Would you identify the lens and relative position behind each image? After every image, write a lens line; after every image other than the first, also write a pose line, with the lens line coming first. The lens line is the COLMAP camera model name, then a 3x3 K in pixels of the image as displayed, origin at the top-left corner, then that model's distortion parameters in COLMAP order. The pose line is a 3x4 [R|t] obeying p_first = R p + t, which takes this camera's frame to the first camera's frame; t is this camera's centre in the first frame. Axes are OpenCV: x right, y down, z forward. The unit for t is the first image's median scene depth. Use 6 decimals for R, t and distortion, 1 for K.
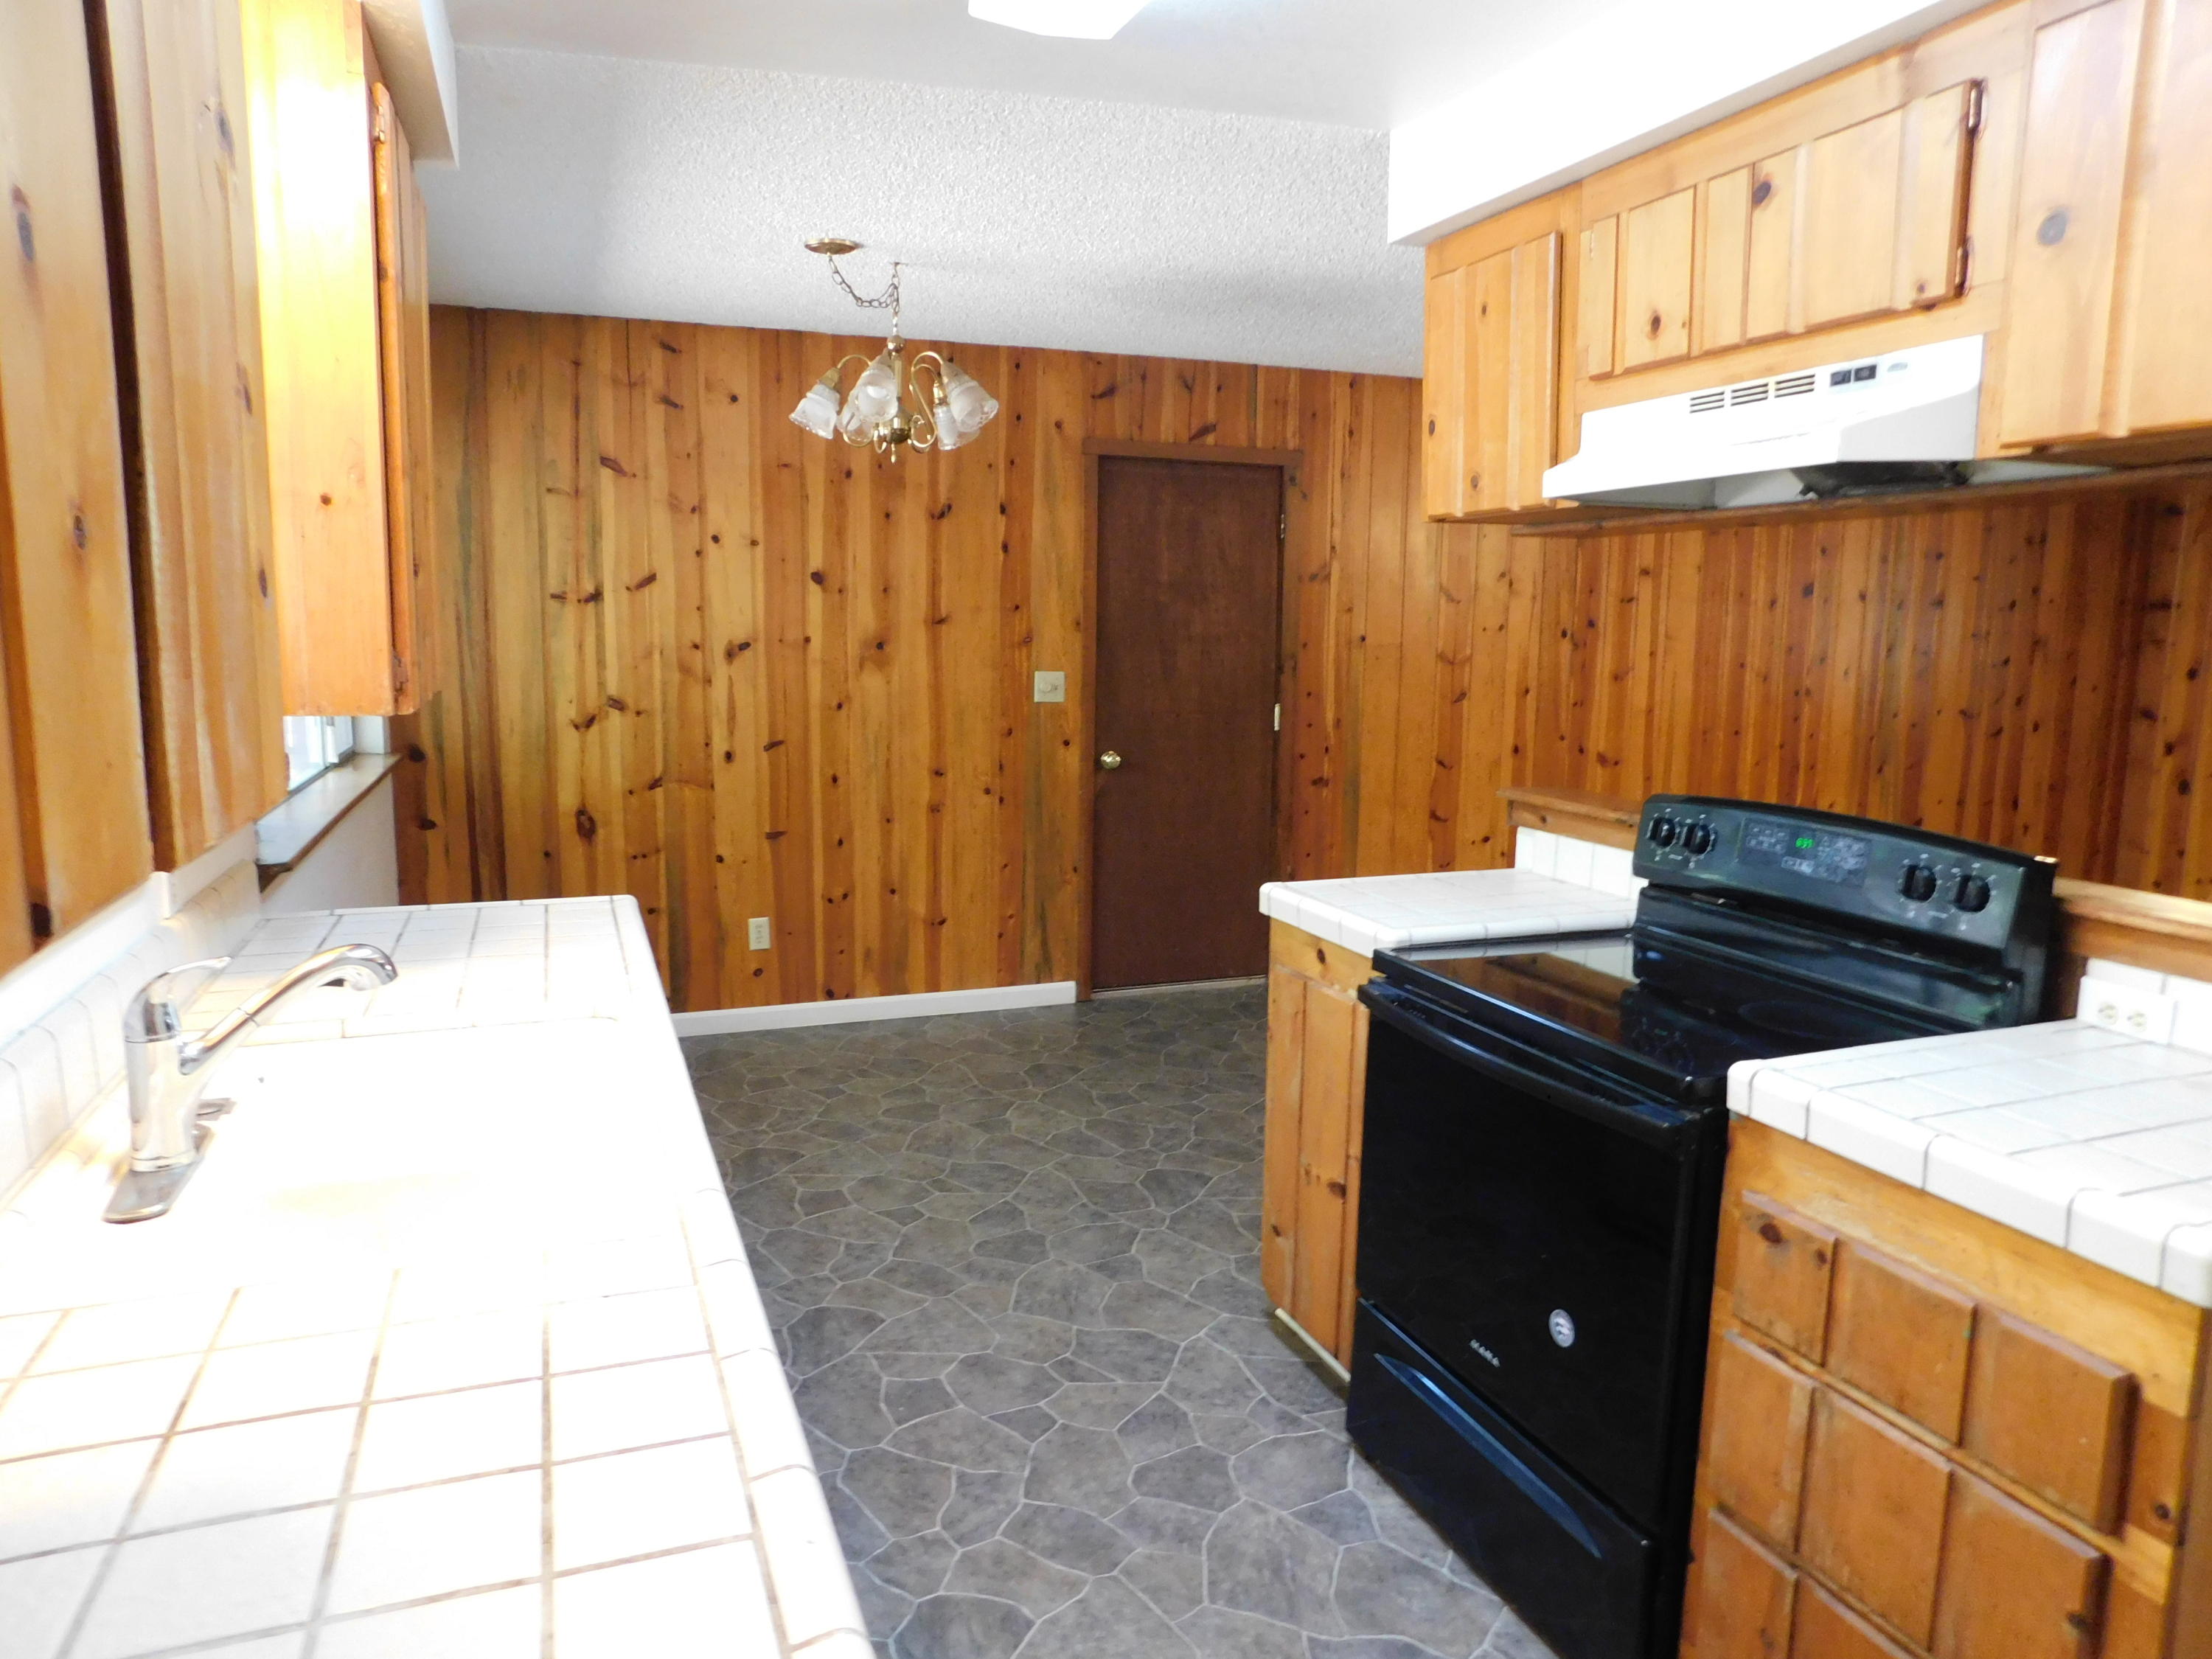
lens RADIAL K [[1445.8, 0, 1106.0], [0, 1445.8, 829.5], [0, 0, 1]] dist [-0.075615, 0.058365]
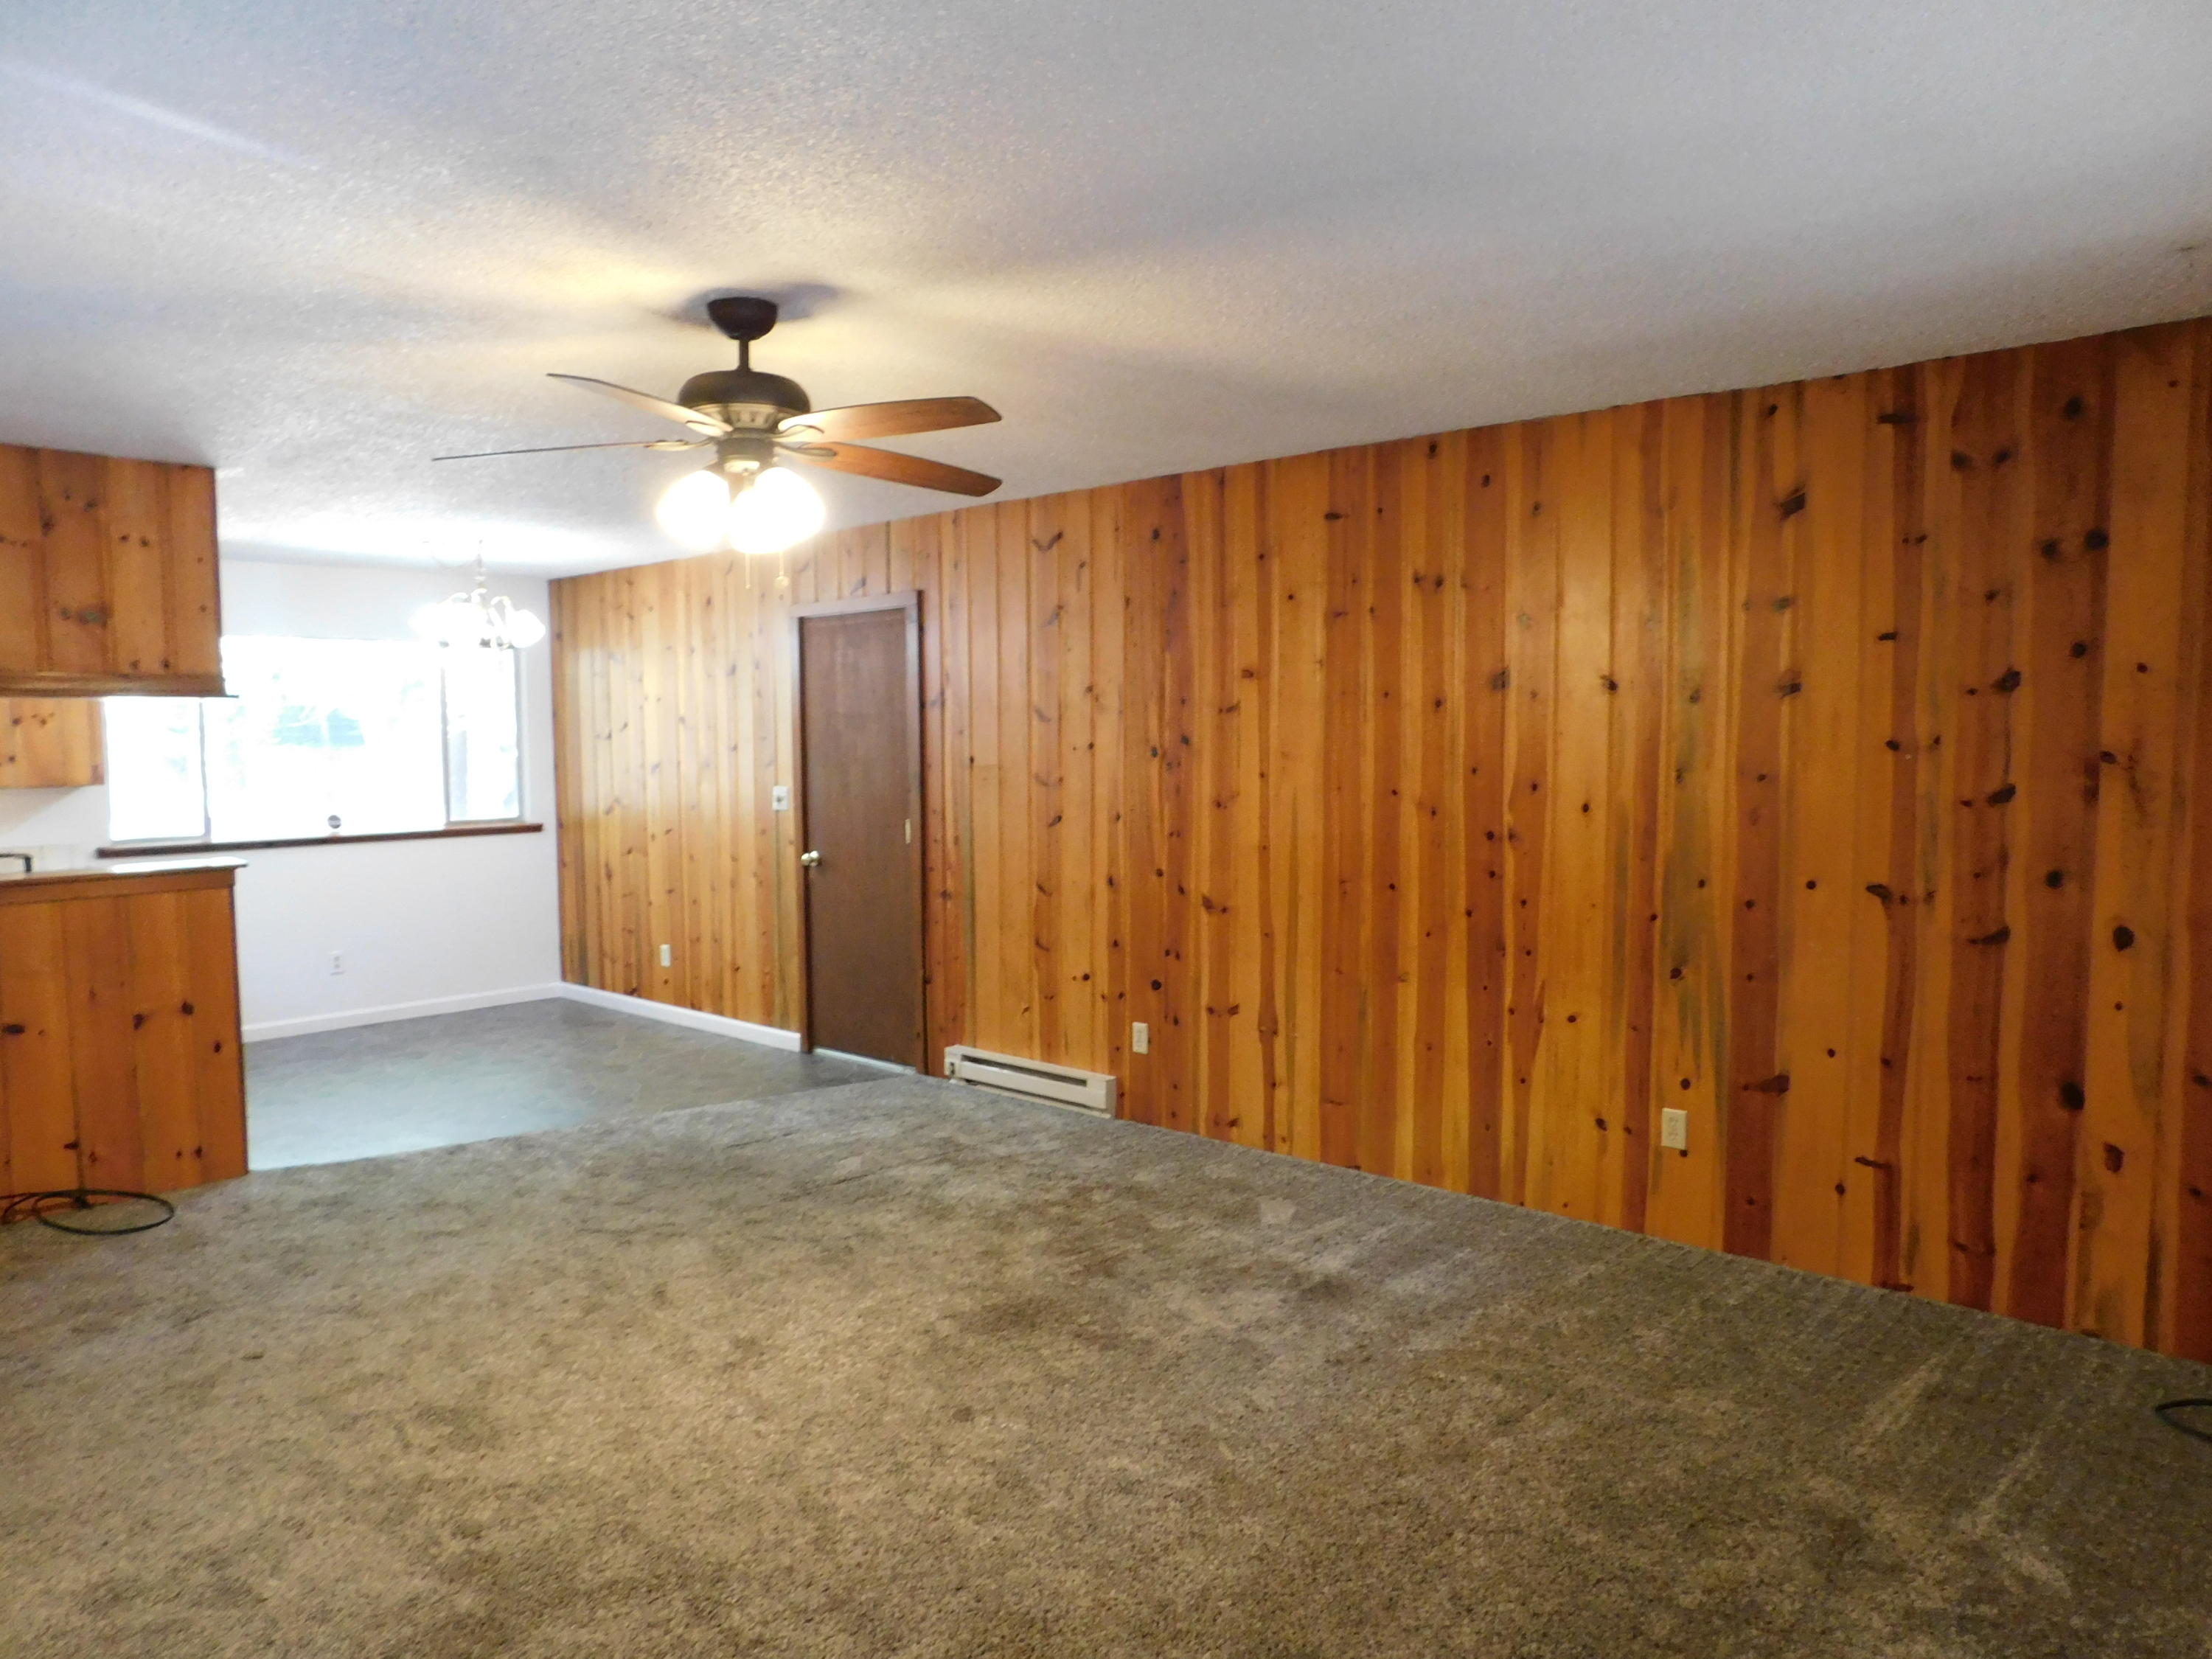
lens RADIAL K [[1445.8, 0, 1106.0], [0, 1445.8, 829.5], [0, 0, 1]] dist [-0.075615, 0.058365]
pose [[0.464887, 0.043187, -0.884316, 1.059555], [-0.108893, 0.994015, -0.008700, -0.078529], [0.878648, 0.100340, 0.466807, 0.566119]]
